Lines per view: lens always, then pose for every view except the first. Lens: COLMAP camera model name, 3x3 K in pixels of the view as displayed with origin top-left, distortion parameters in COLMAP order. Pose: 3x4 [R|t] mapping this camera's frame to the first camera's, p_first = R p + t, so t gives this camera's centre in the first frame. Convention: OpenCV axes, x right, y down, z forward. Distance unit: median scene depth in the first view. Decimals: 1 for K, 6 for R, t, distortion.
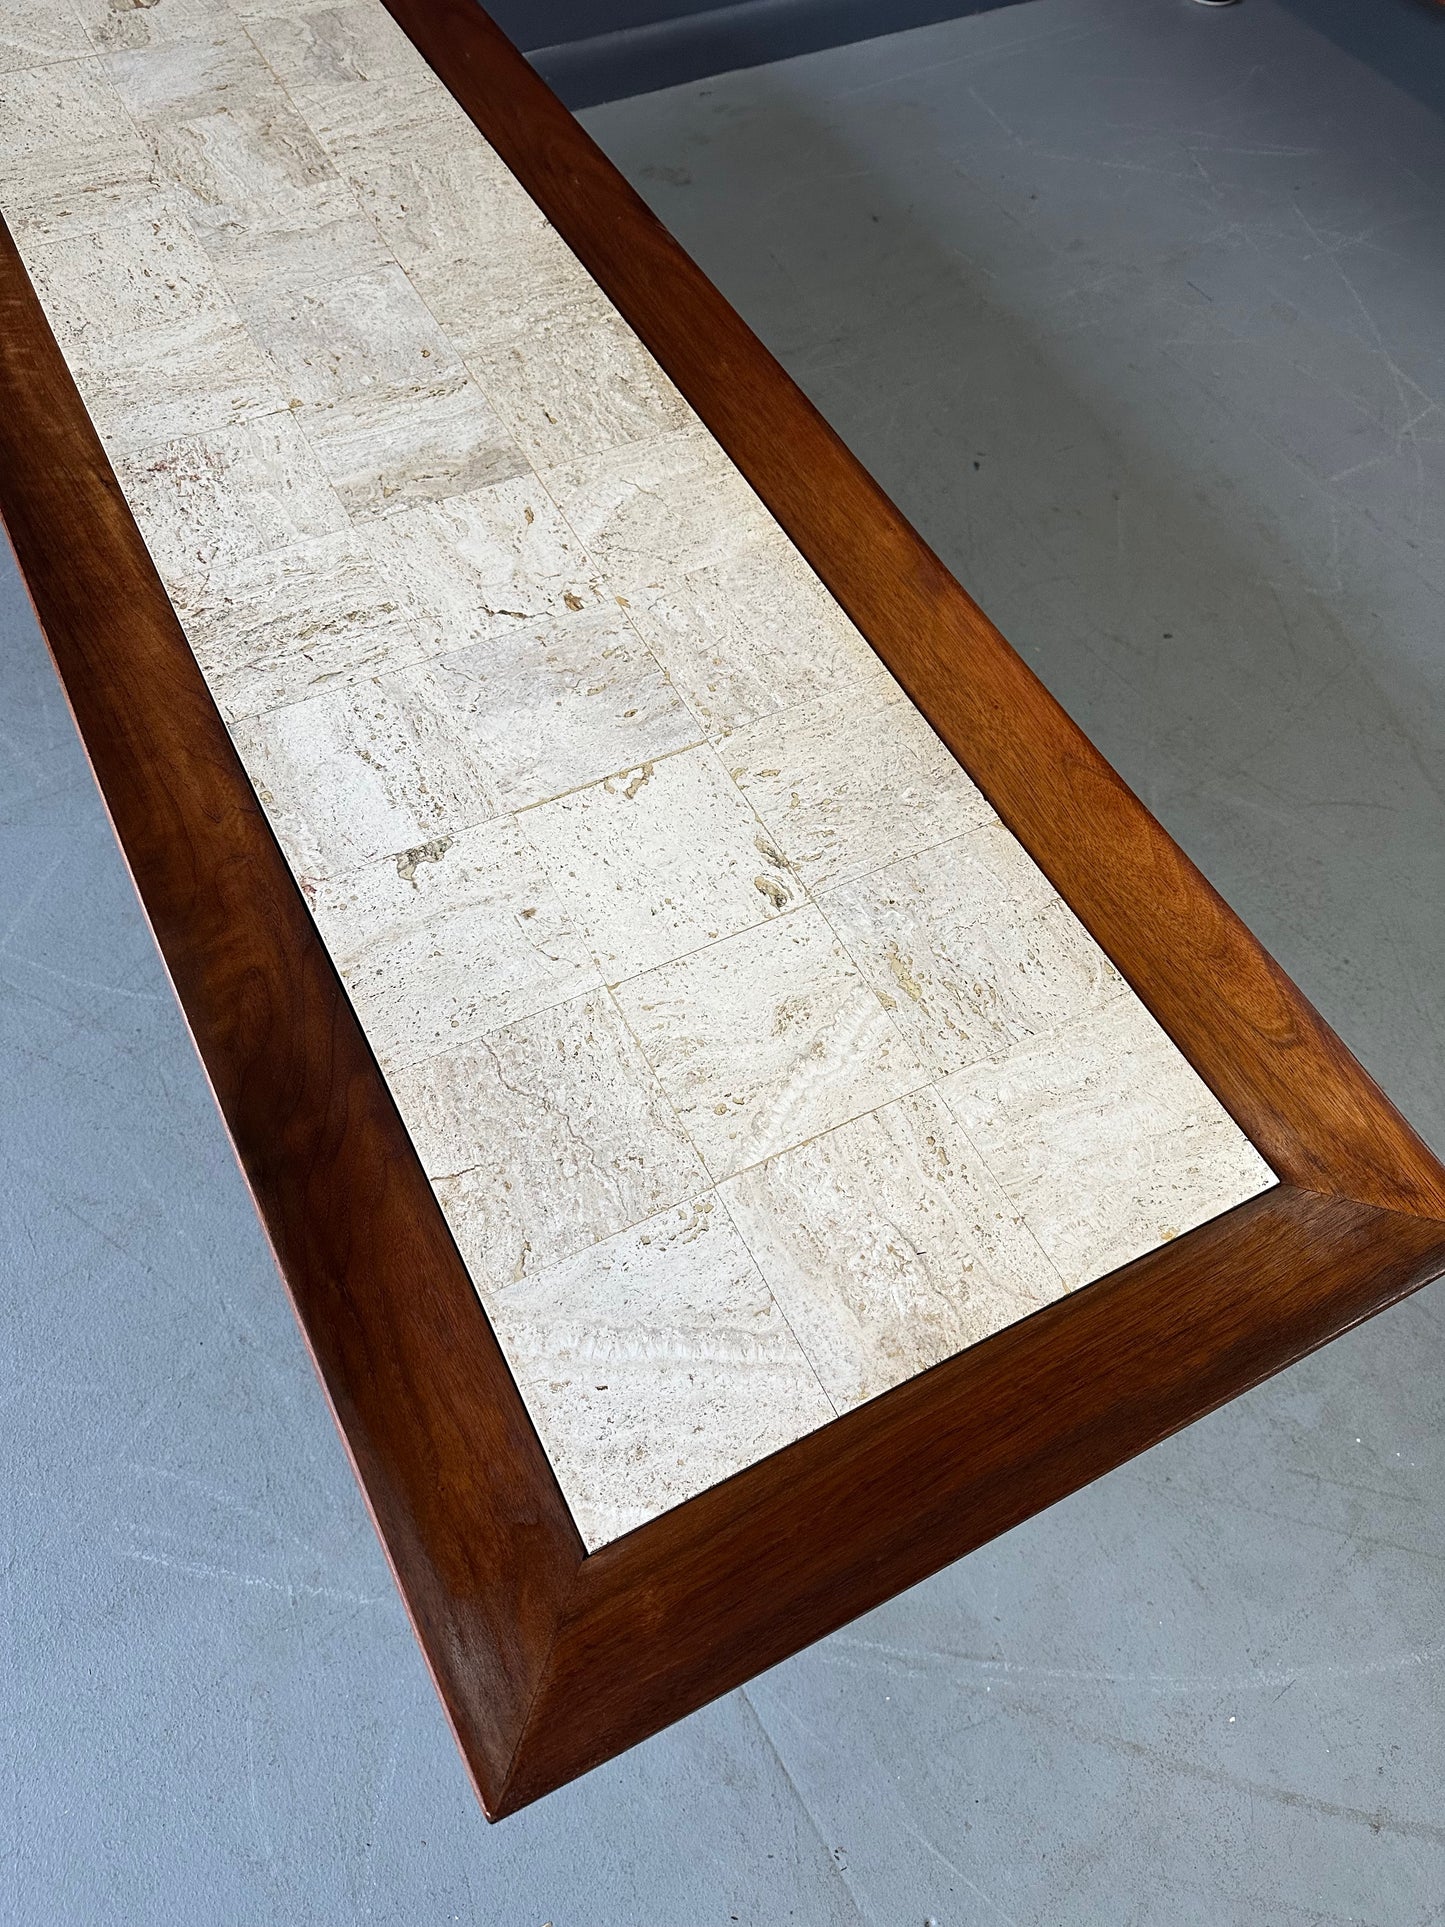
lens RADIAL K [[1355.5, 0, 729.2], [0, 1355.5, 969.1], [0, 0, 1]] dist [0.182917, -0.395965]
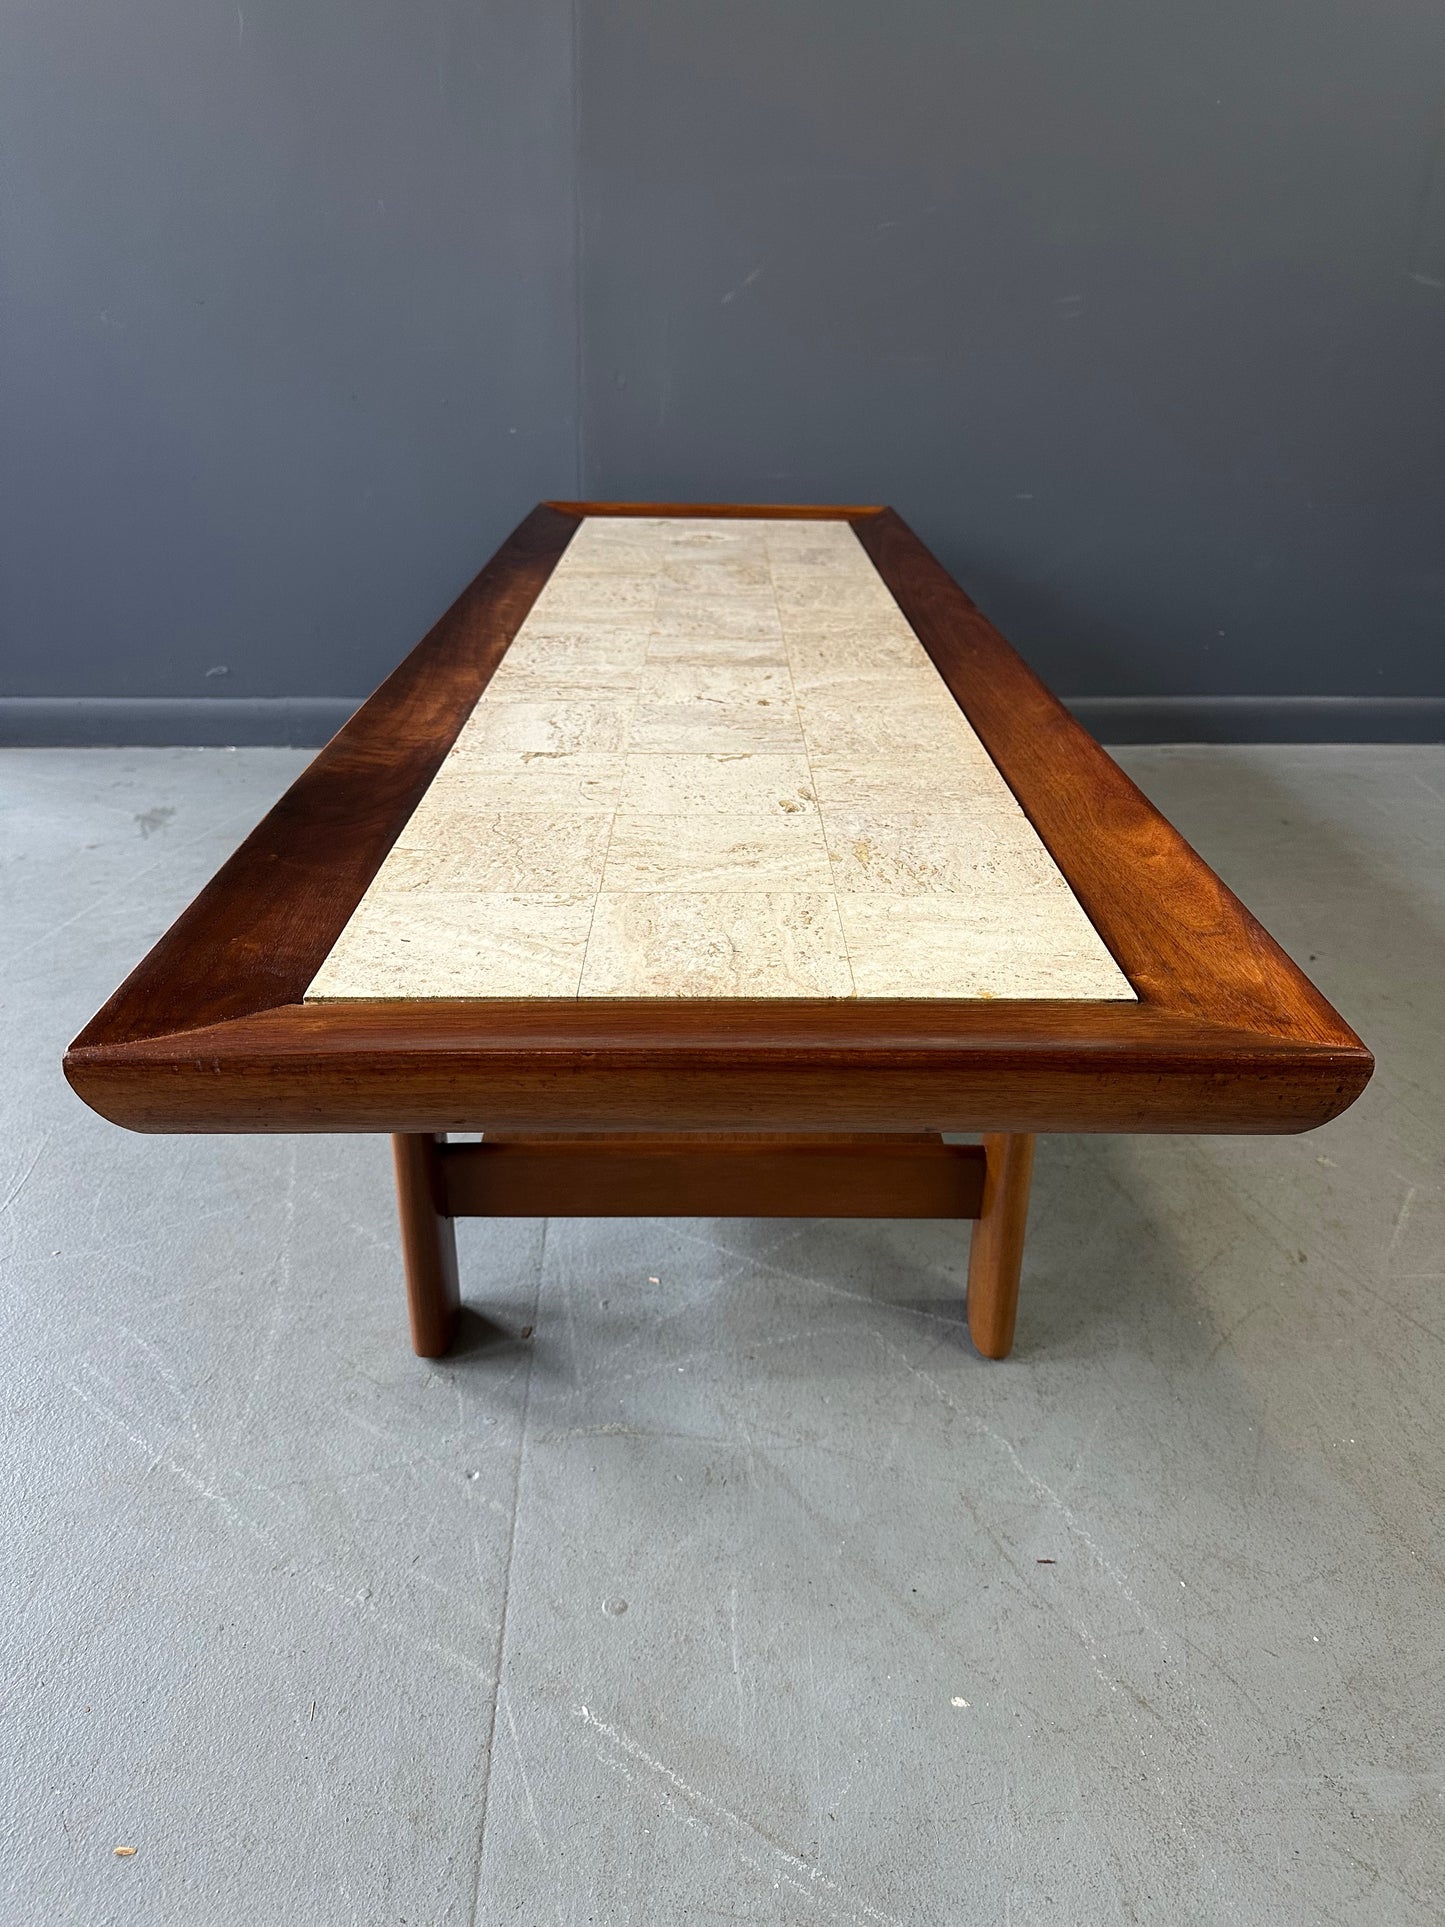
lens RADIAL K [[1355.5, 0, 729.2], [0, 1355.5, 969.1], [0, 0, 1]] dist [0.182917, -0.395965]
pose [[0.889450, 0.159700, -0.428223, 0.487328], [-0.371747, 0.797848, -0.474597, 0.599179], [0.265864, 0.581321, 0.769014, 0.199255]]
